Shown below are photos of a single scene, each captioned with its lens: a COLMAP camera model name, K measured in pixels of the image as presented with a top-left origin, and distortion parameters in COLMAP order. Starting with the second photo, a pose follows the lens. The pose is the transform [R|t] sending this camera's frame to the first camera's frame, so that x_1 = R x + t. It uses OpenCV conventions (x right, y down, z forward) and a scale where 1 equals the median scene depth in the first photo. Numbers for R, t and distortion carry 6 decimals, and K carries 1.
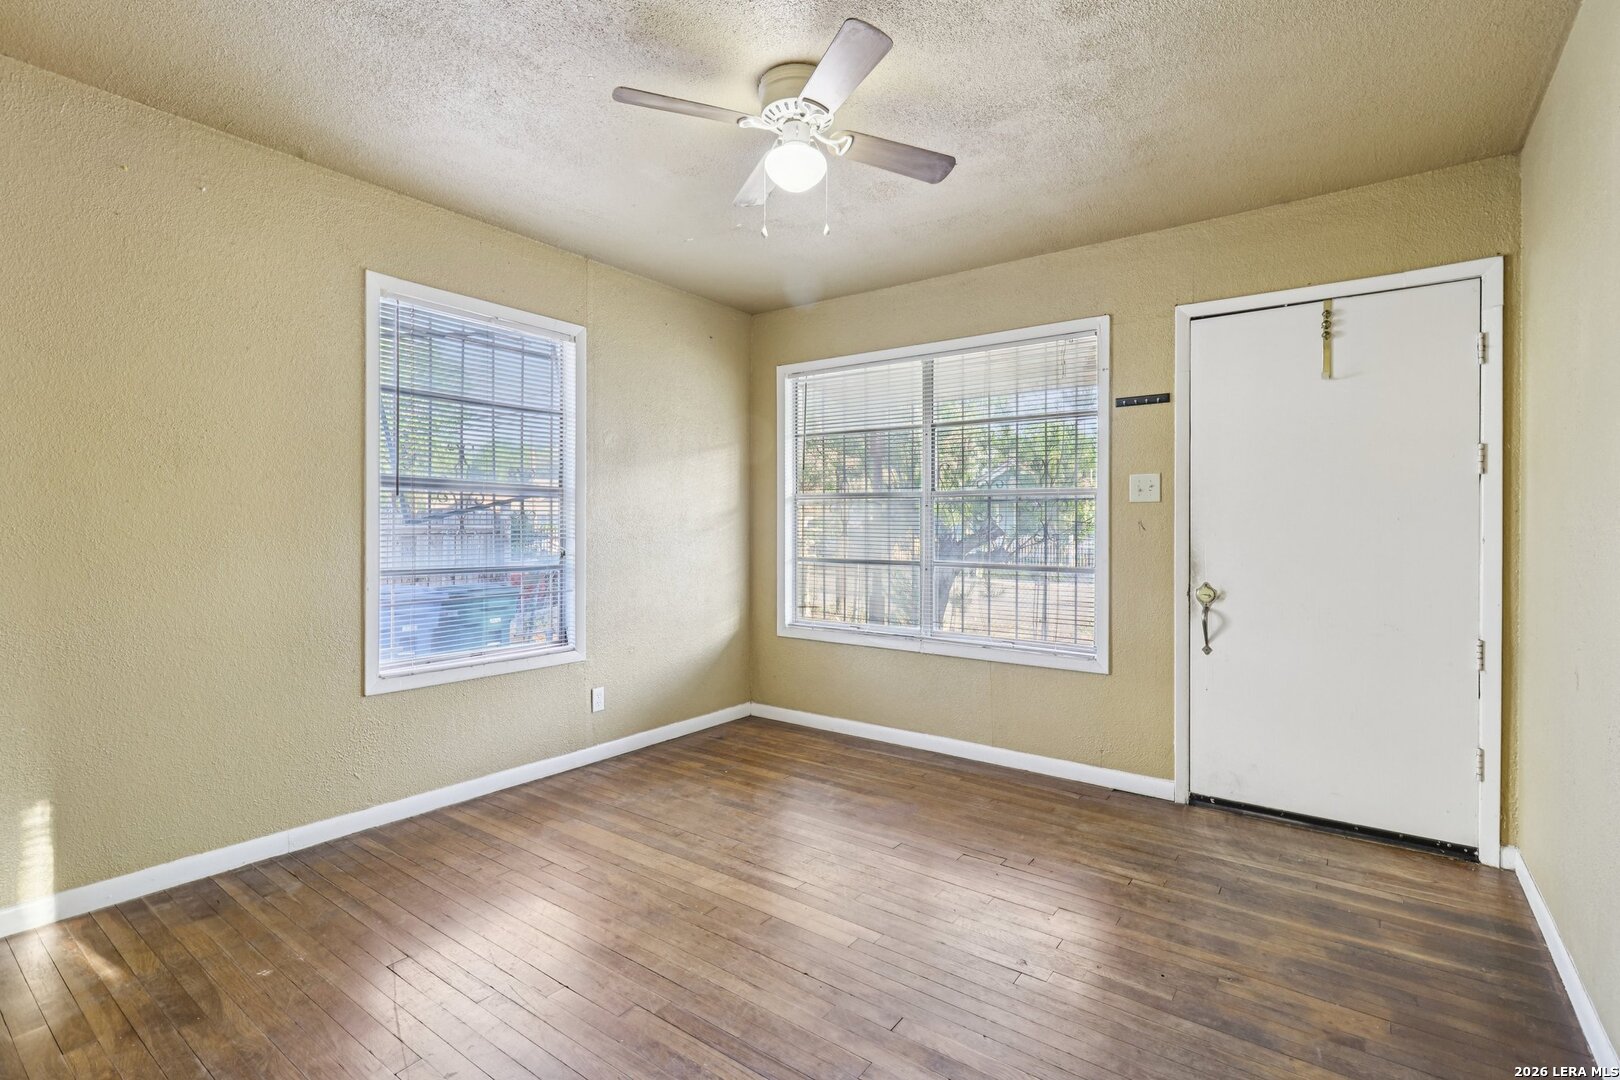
lens RADIAL K [[756.3, 0, 822.7], [0, 756.3, 535.1], [0, 0, 1]] dist [0.006842, -0.001903]
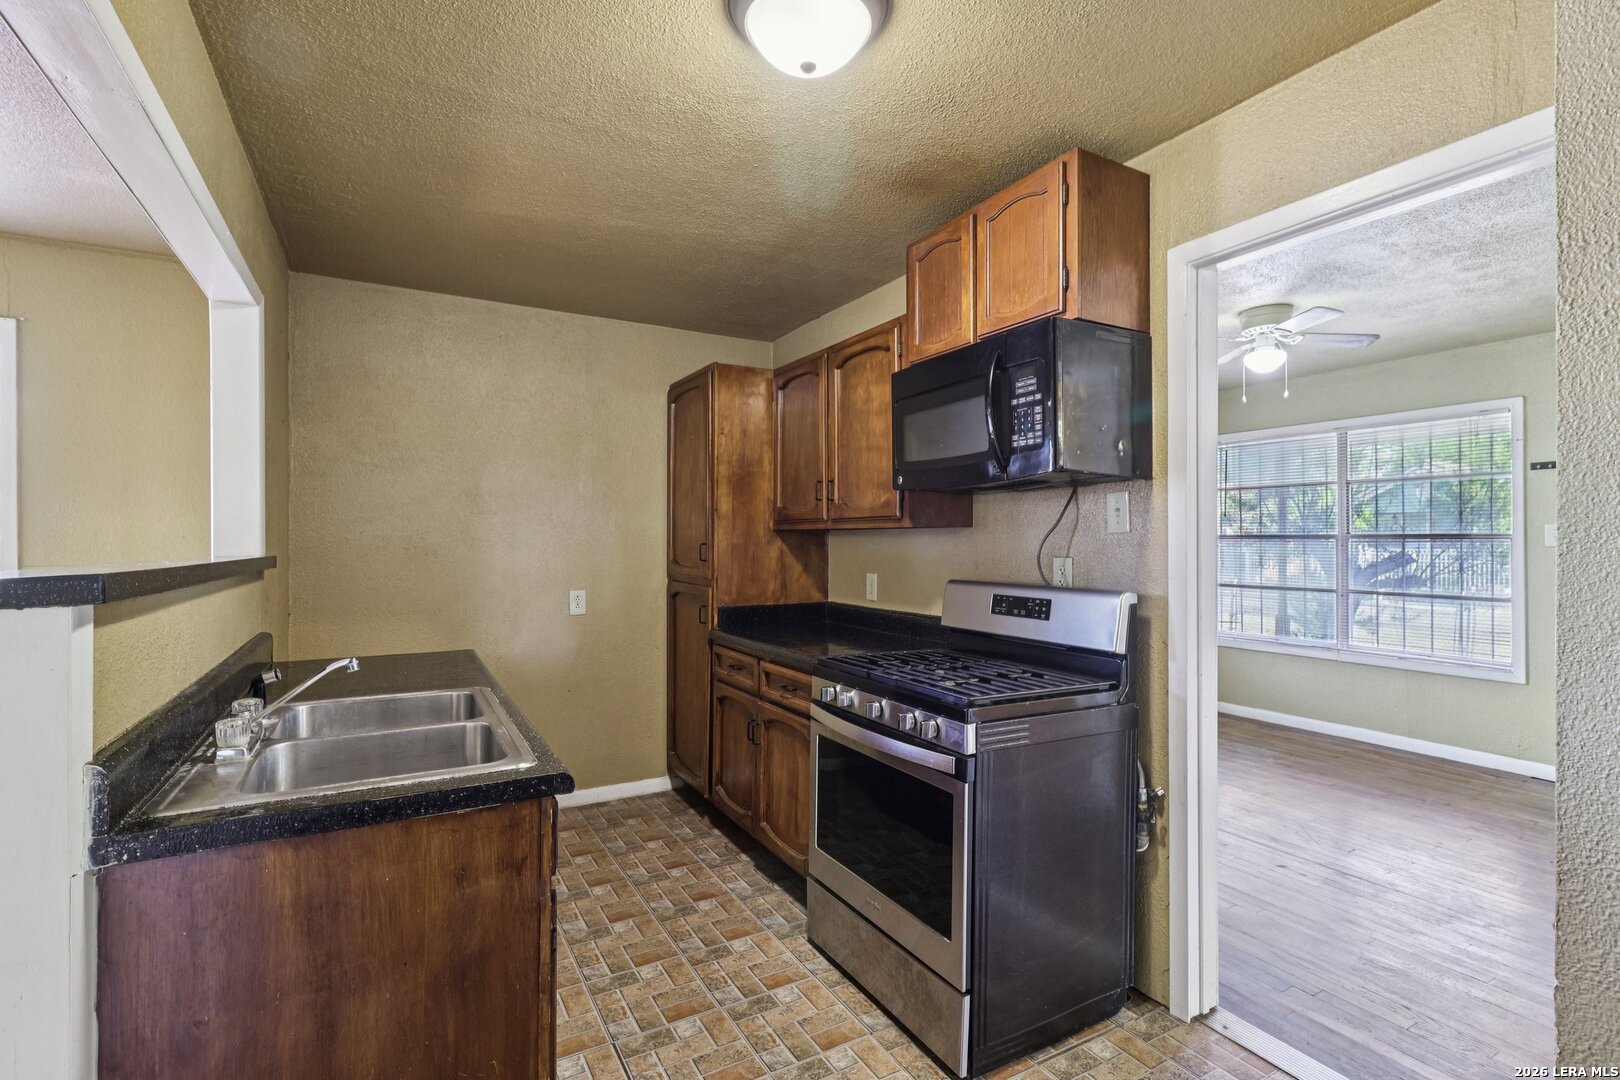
lens RADIAL K [[756.3, 0, 810.2], [0, 756.3, 538.7], [0, 0, 1]] dist [0.006842, -0.001903]
pose [[0.906877, -0.006308, -0.421348, -0.166570], [0.001922, 0.999939, -0.010834, -0.046269], [0.421391, 0.009016, 0.906834, -0.651851]]
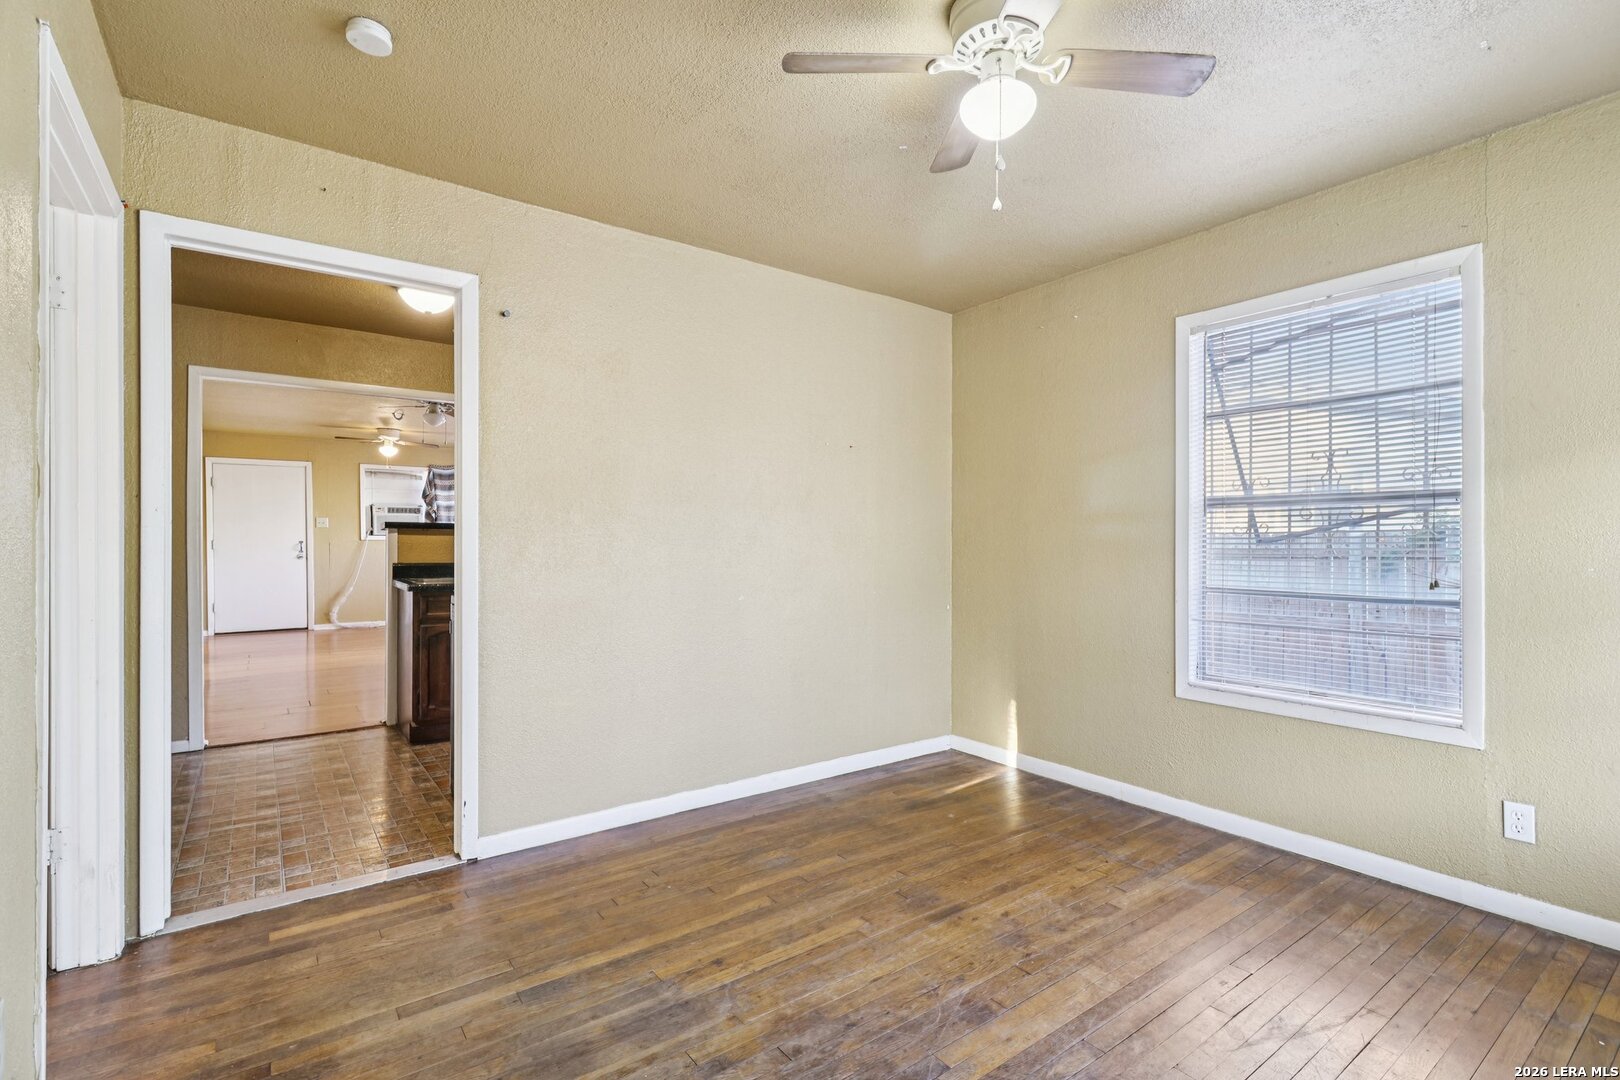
lens RADIAL K [[756.3, 0, 802.7], [0, 756.3, 545.2], [0, 0, 1]] dist [0.006842, -0.001903]
pose [[-0.319723, -0.005207, -0.947497, 0.540272], [-0.013853, 0.999904, -0.000821, -0.002961], [0.947410, 0.012863, -0.319764, 0.705762]]
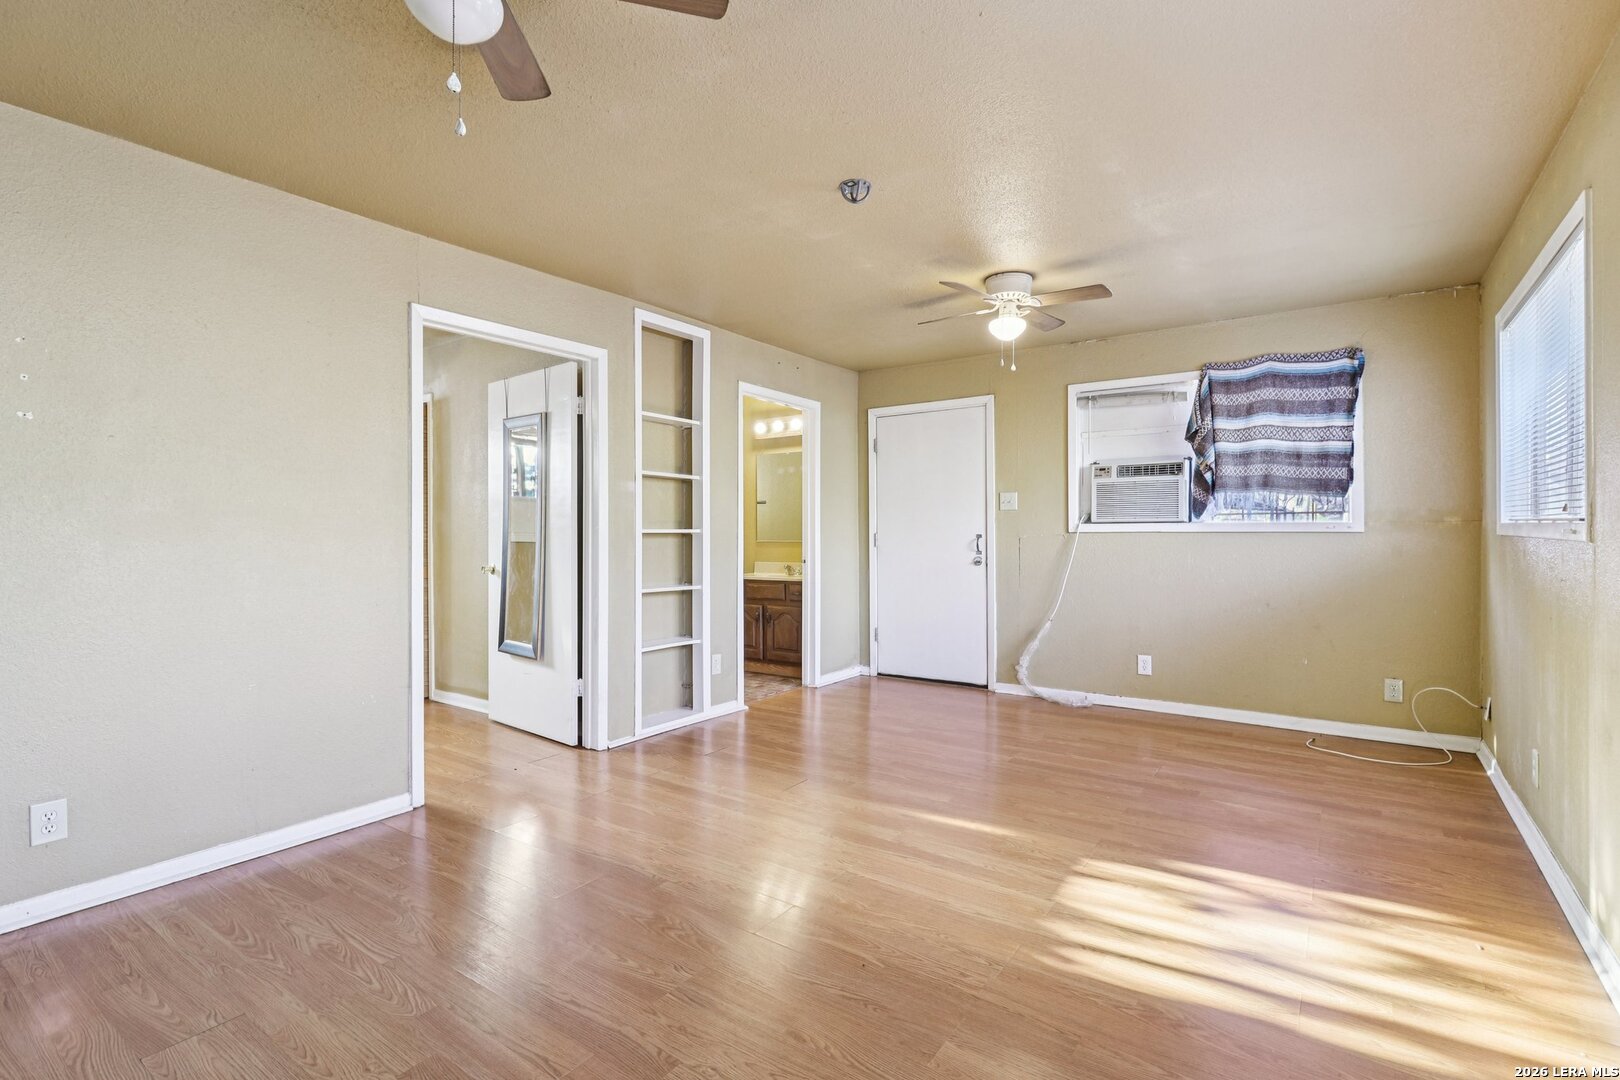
lens RADIAL K [[756.3, 0, 807.6], [0, 756.3, 545.9], [0, 0, 1]] dist [0.006842, -0.001903]
pose [[-0.999964, -0.007114, -0.004641, -1.191390], [-0.007232, 0.999639, 0.025860, -0.010835], [0.004455, 0.025892, -0.999655, -0.351600]]
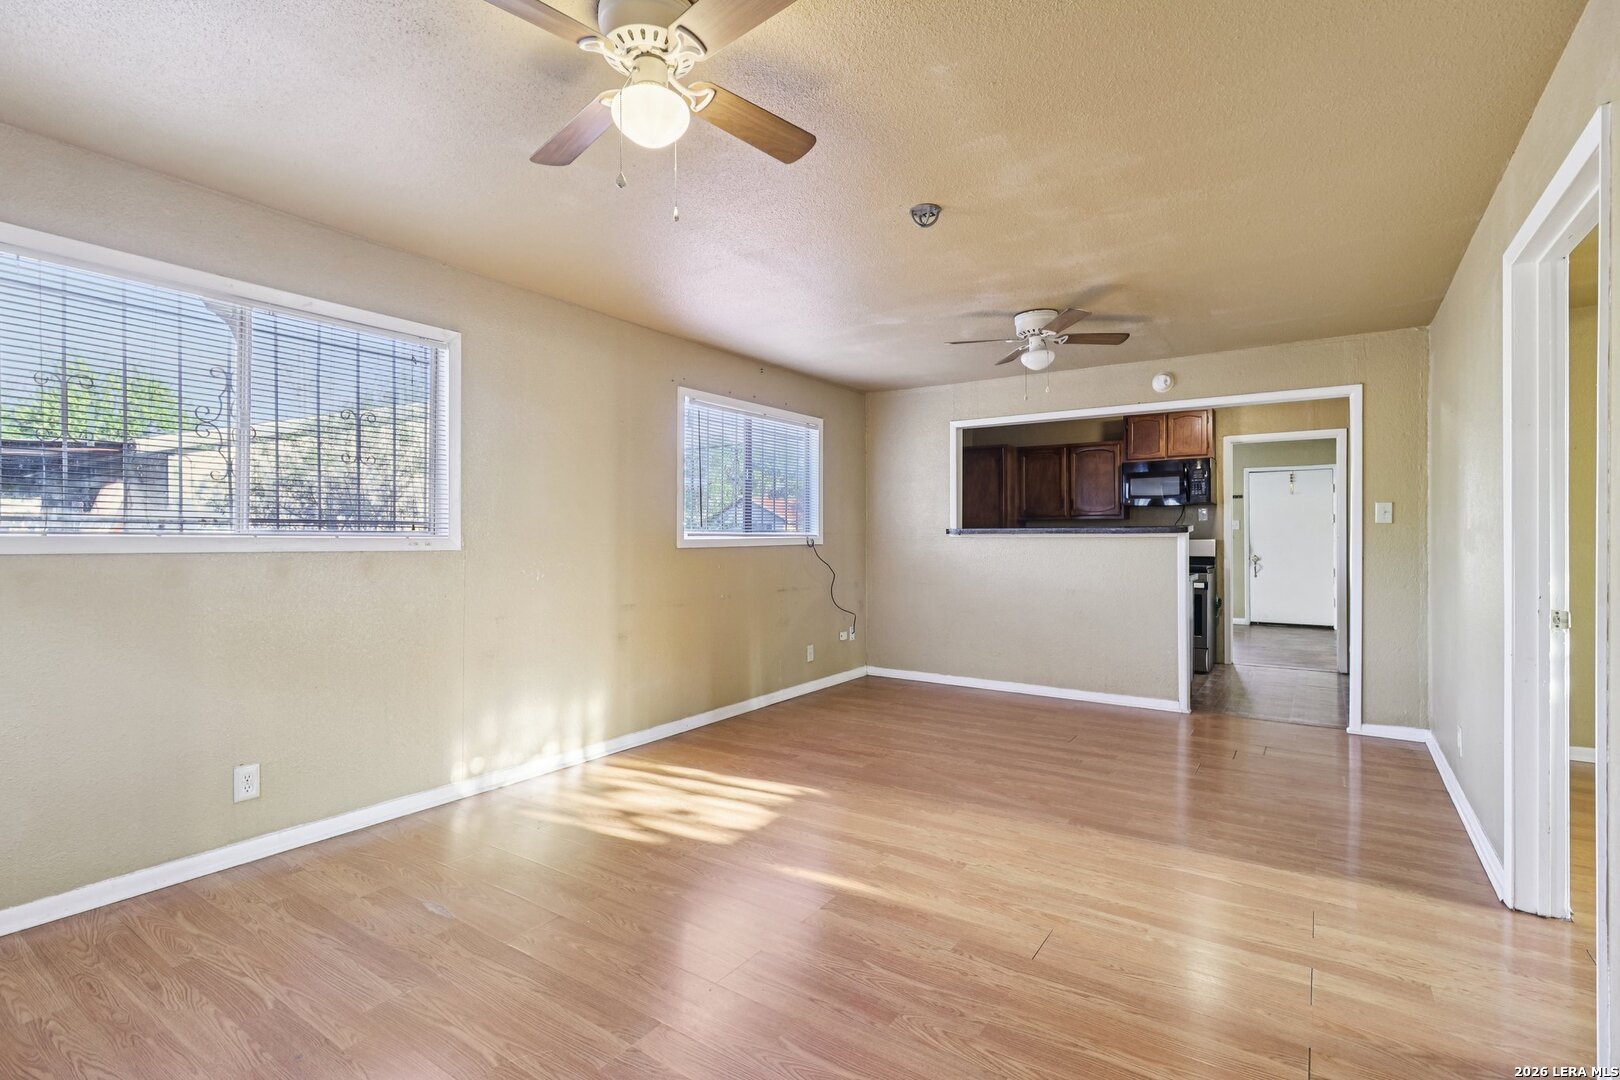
lens RADIAL K [[756.3, 0, 813.2], [0, 756.3, 534.0], [0, 0, 1]] dist [0.006842, -0.001903]
pose [[0.999396, -0.007474, 0.033927, -1.404762], [0.007765, 0.999934, -0.008455, -0.011879], [-0.033862, 0.008714, 0.999389, -2.049364]]
